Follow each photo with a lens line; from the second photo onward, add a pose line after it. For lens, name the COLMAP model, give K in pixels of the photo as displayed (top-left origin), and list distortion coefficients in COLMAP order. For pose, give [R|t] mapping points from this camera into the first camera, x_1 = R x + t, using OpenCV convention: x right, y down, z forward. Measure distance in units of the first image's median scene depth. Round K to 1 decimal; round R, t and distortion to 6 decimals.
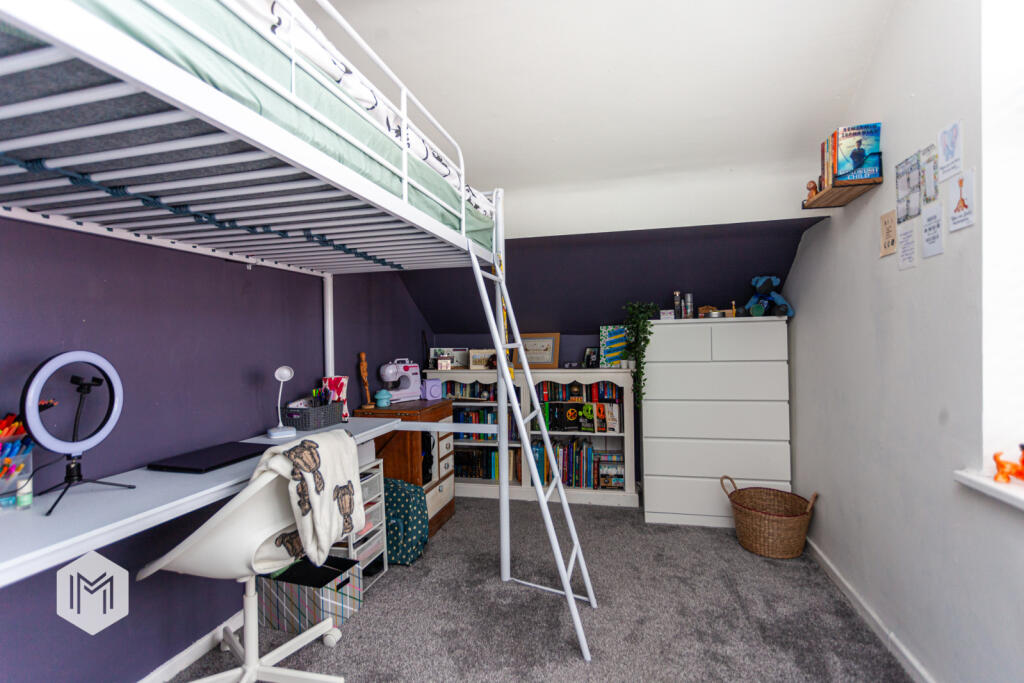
lens RADIAL K [[490.5, 0, 509.4], [0, 490.5, 341.8], [0, 0, 1]] dist [0.002024, 0.002884]
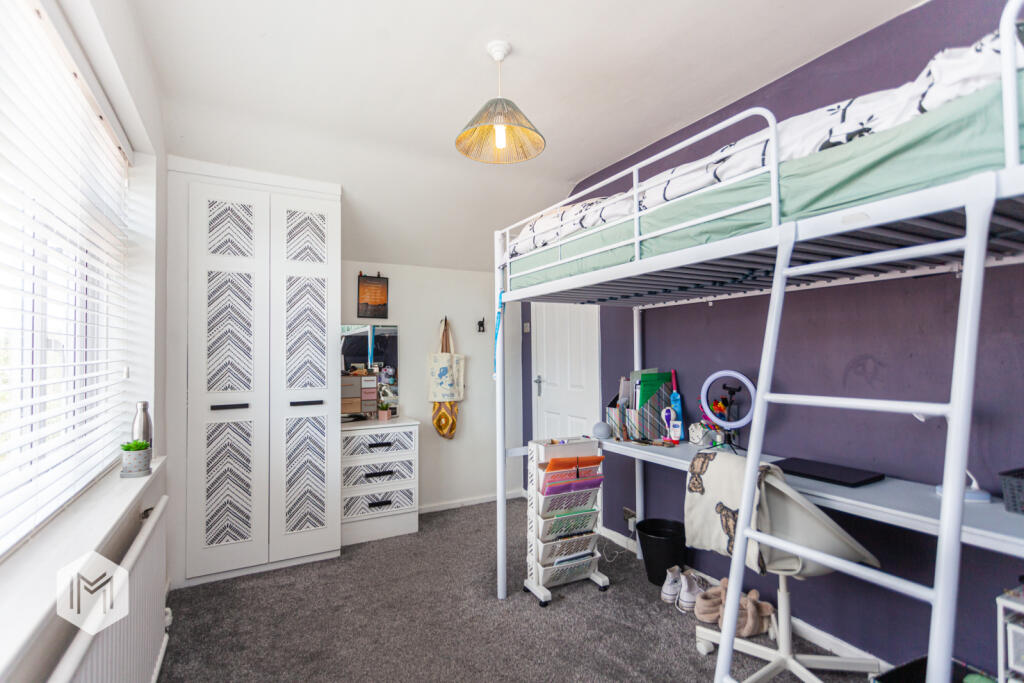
lens RADIAL K [[490.5, 0, 511.9], [0, 490.5, 344.5], [0, 0, 1]] dist [0.002024, 0.002884]
pose [[-0.735361, 0.006696, -0.677642, 0.838675], [0.015935, 0.999846, -0.007413, -0.069934], [0.677488, -0.016249, -0.735355, 1.696398]]
